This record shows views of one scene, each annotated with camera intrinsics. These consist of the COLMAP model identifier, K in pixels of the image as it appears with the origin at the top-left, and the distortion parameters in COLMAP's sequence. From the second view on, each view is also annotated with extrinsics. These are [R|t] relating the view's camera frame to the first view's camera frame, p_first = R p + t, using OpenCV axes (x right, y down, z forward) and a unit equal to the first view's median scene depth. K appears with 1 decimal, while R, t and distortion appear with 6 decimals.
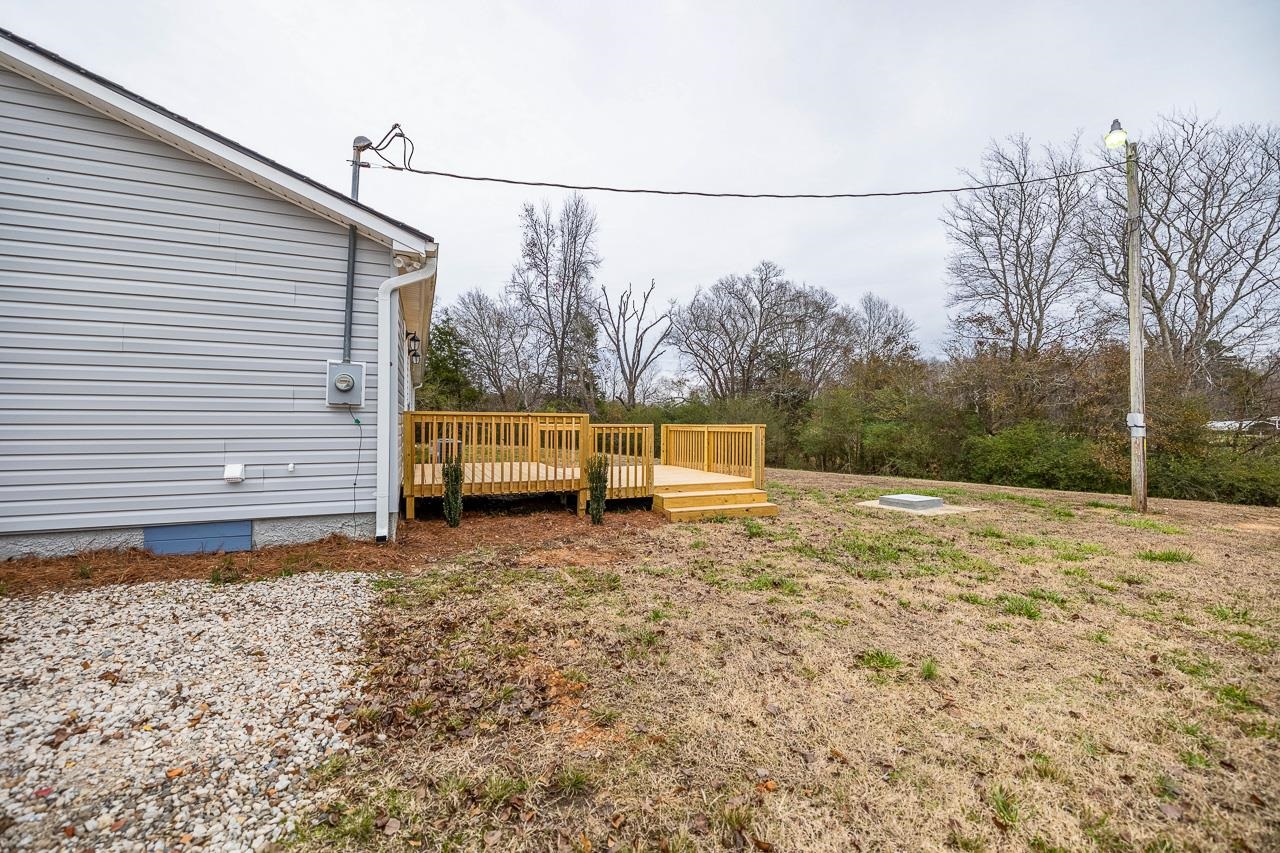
lens RADIAL K [[536.4, 0, 631.3], [0, 536.4, 424.5], [0, 0, 1]] dist [0.002988, 0.000293]
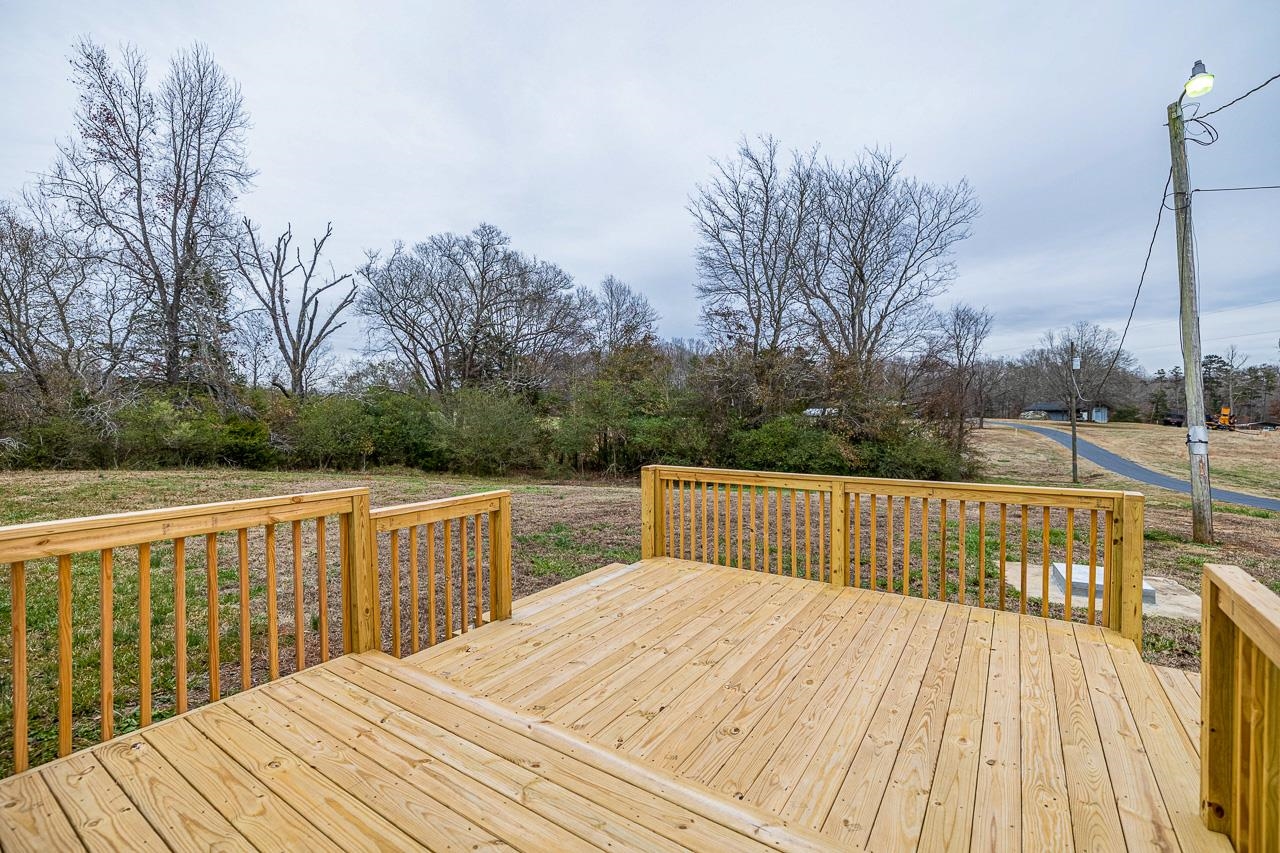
lens RADIAL K [[555.0, 0, 646.7], [0, 555.0, 422.9], [0, 0, 1]] dist [0.004214, -0.001105]
pose [[0.820061, -0.025757, 0.571696, -0.055309], [0.015394, 0.999618, 0.022955, -0.011975], [-0.572069, -0.010024, 0.820144, 0.164881]]
